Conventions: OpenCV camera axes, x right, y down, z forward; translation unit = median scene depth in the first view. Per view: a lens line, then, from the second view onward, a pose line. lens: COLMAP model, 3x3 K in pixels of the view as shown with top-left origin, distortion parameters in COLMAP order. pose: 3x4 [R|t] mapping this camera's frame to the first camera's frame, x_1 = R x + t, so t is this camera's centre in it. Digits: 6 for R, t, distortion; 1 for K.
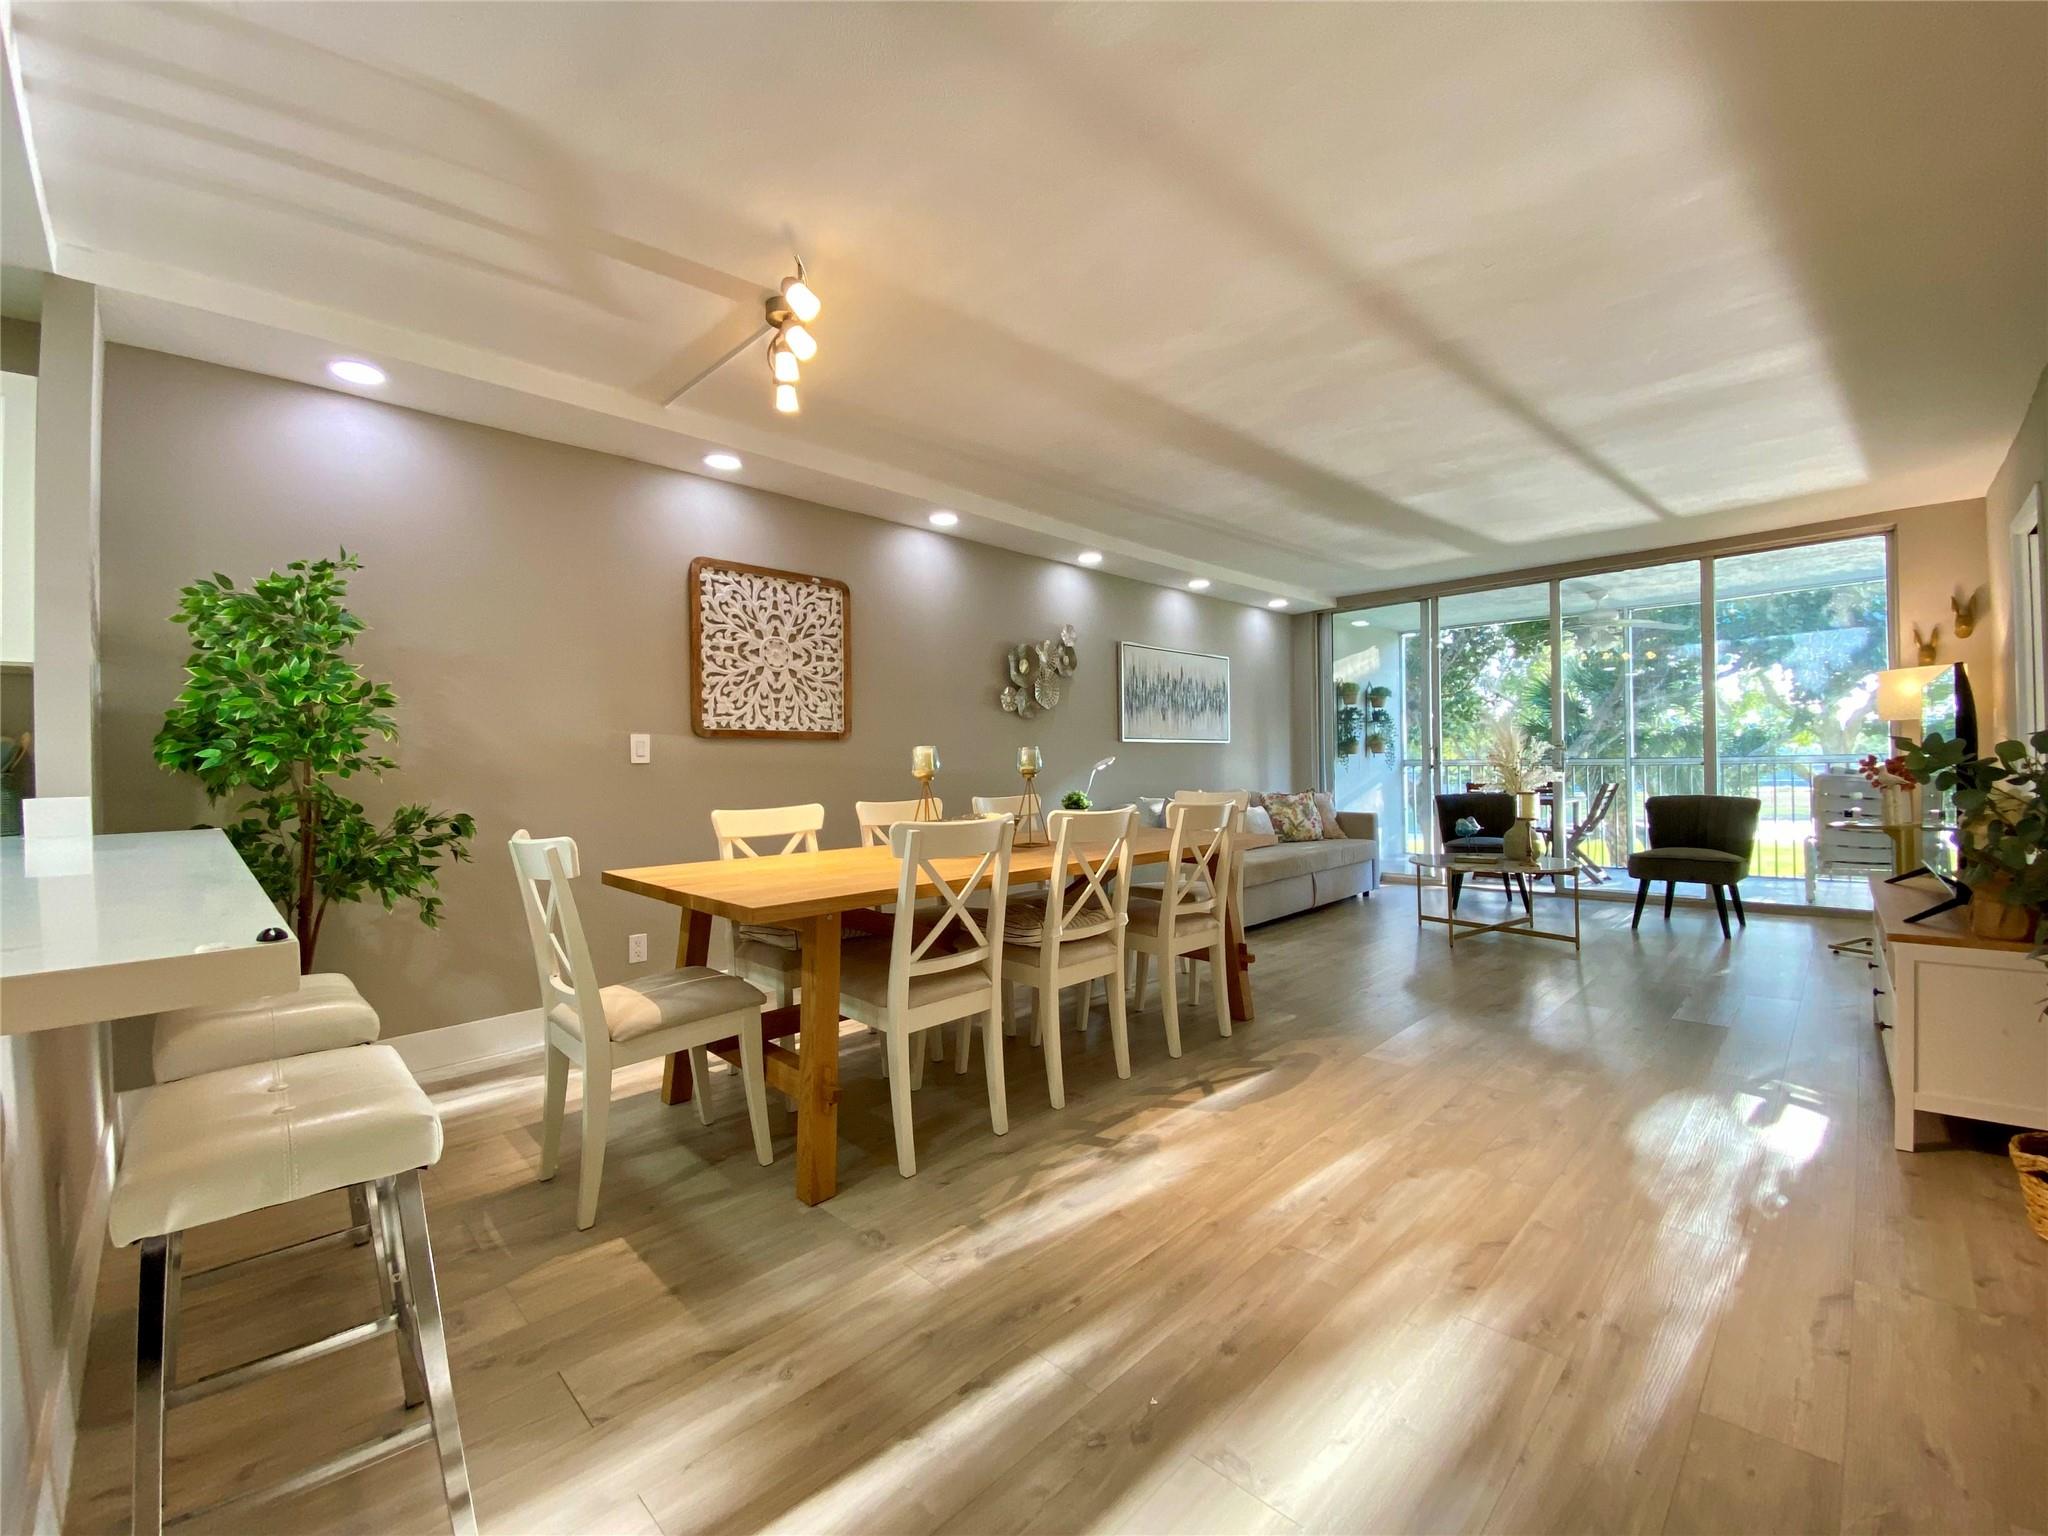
lens RADIAL K [[831.4, 0, 1024.2], [0, 831.4, 761.1], [0, 0, 1]] dist [0.019903, -0.018558]
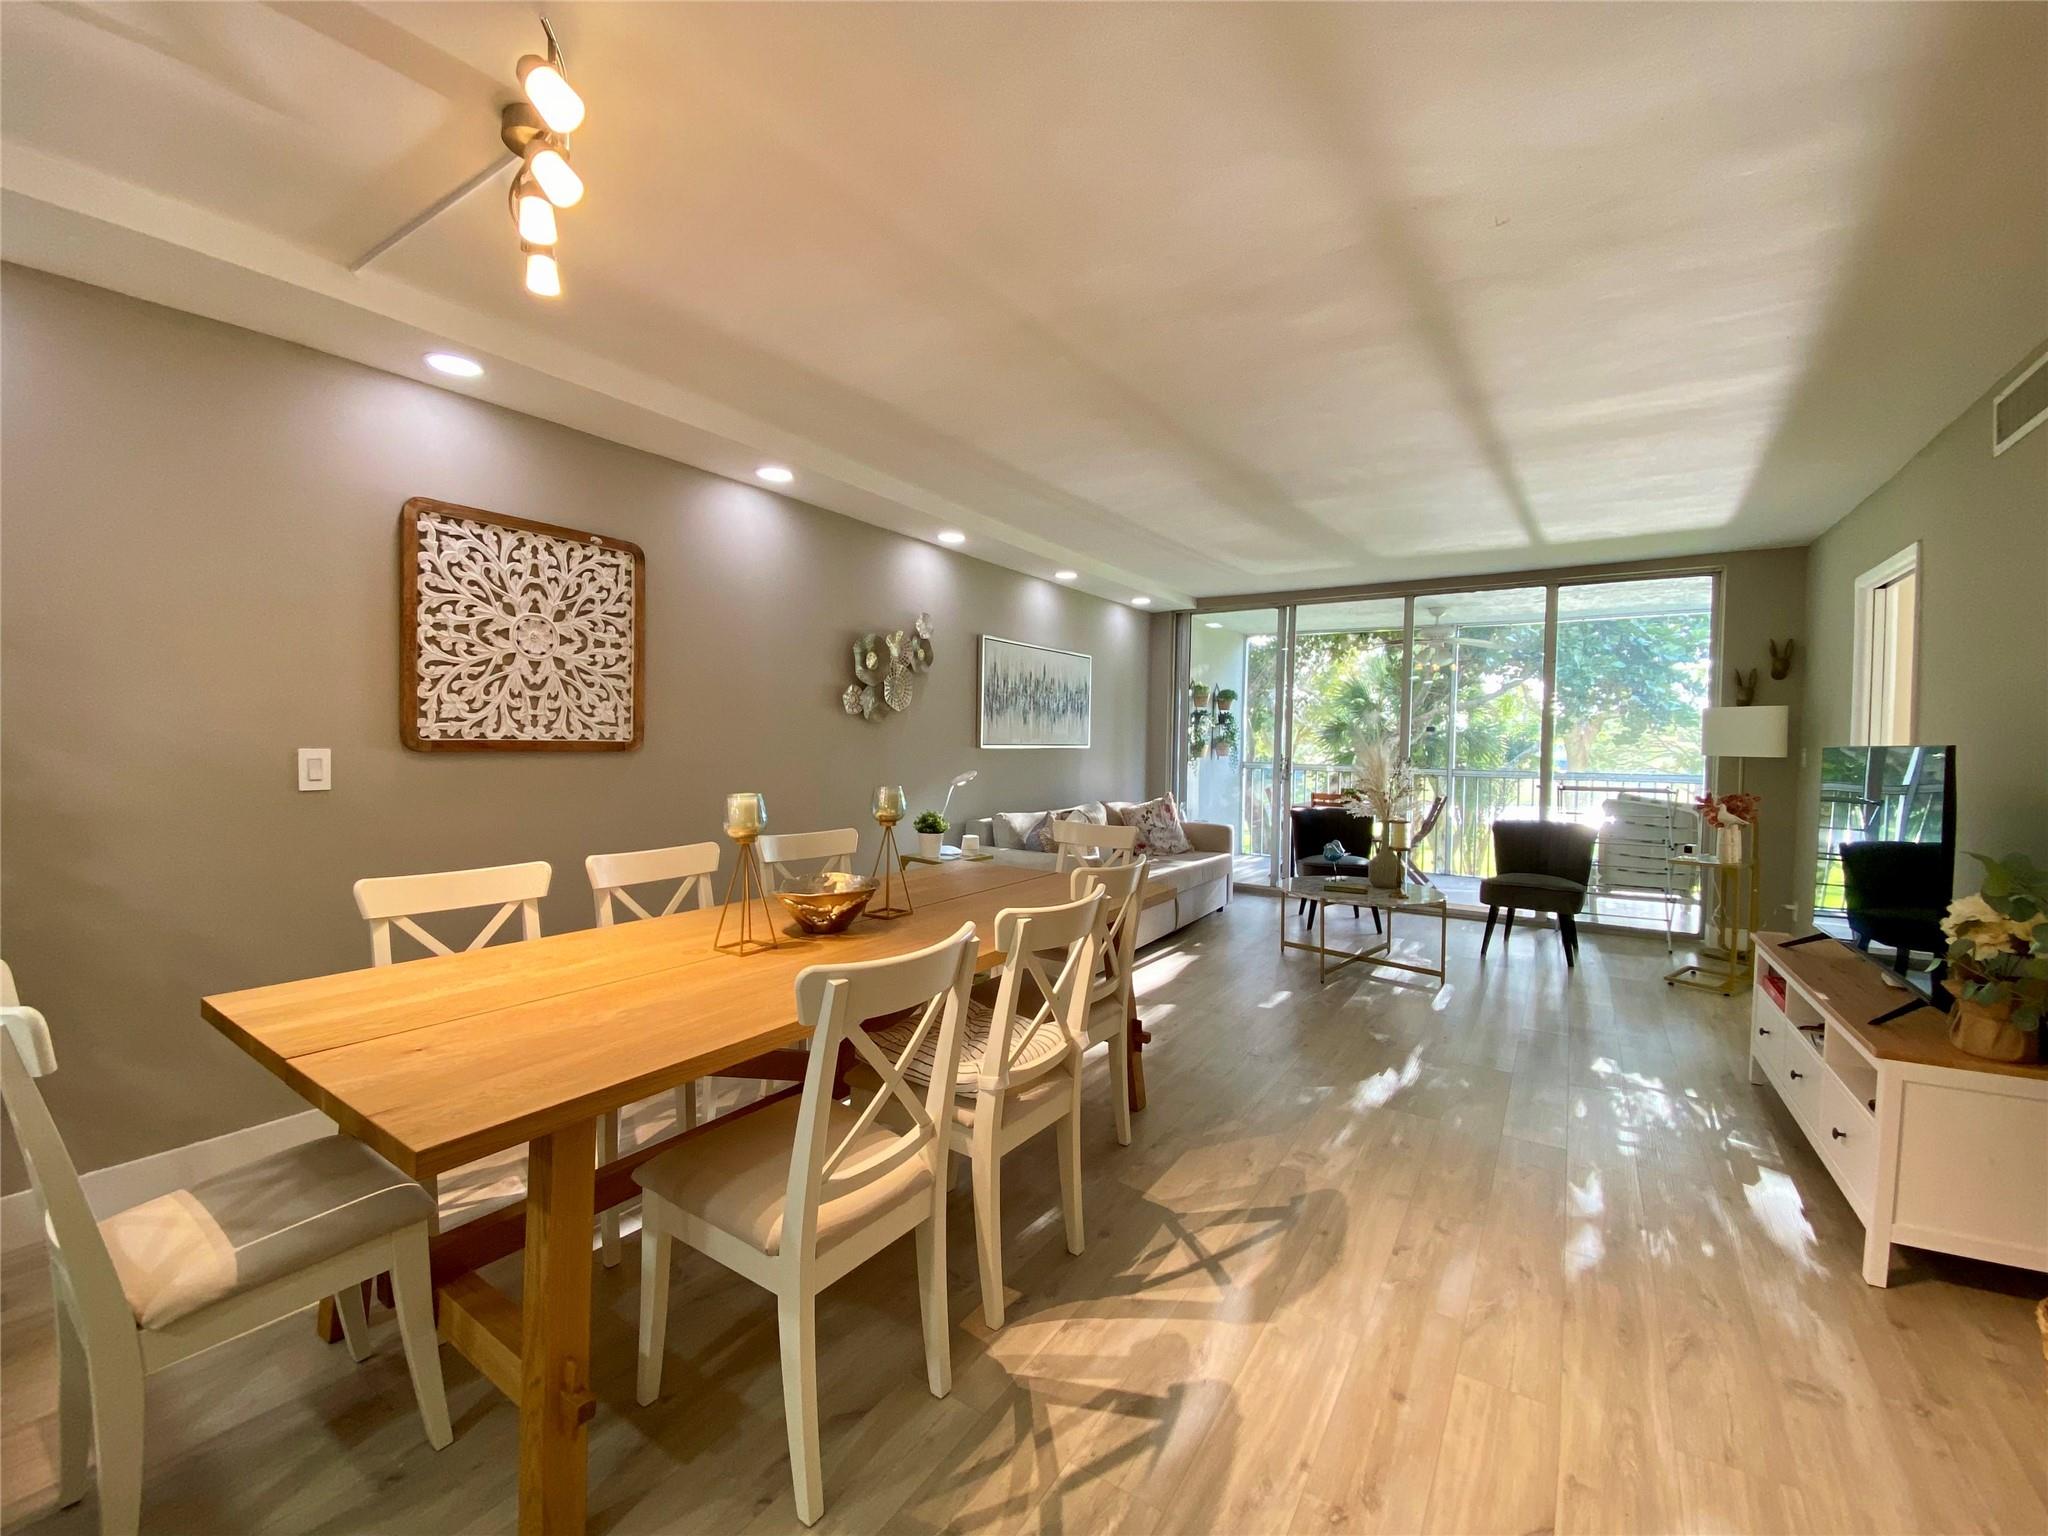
lens RADIAL K [[831.4, 0, 1029.2], [0, 831.4, 763.6], [0, 0, 1]] dist [0.019903, -0.018558]
pose [[0.977487, 0.025034, 0.209506, -0.022054], [-0.032251, 0.998996, 0.031100, -0.052614], [-0.208517, -0.037157, 0.977313, 0.180199]]
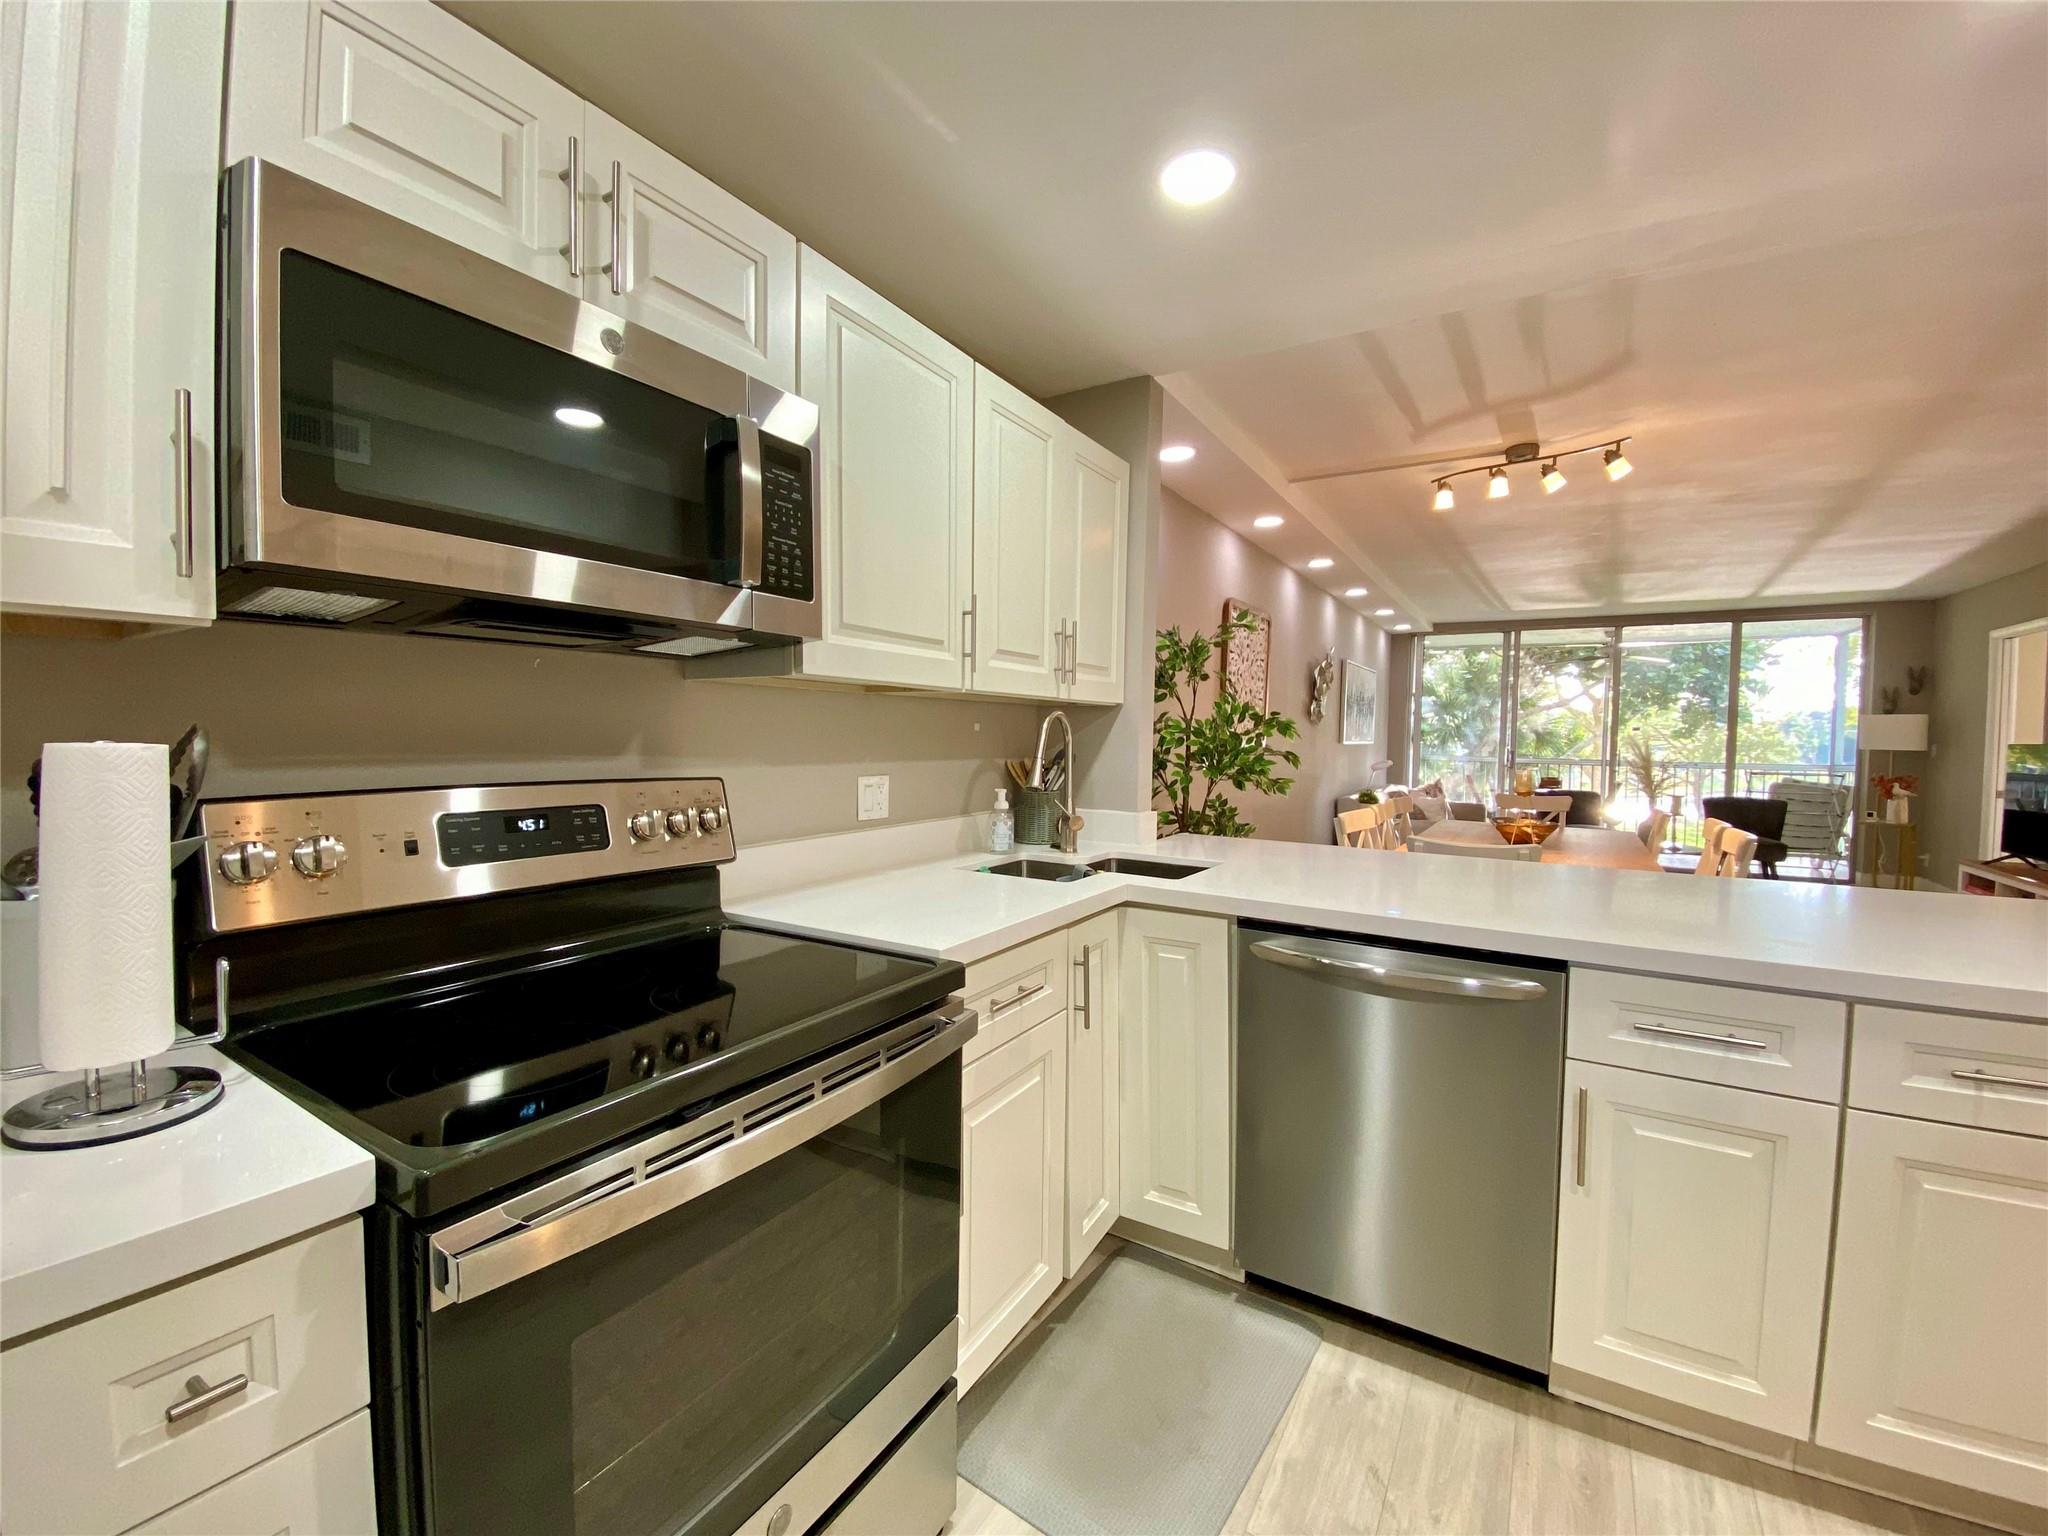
lens RADIAL K [[831.4, 0, 1015.8], [0, 831.4, 763.4], [0, 0, 1]] dist [0.019903, -0.018558]
pose [[0.973902, 0.022830, 0.225818, -0.876390], [-0.032764, 0.998648, 0.040344, -0.040386], [-0.224591, -0.046690, 0.973334, -0.097880]]
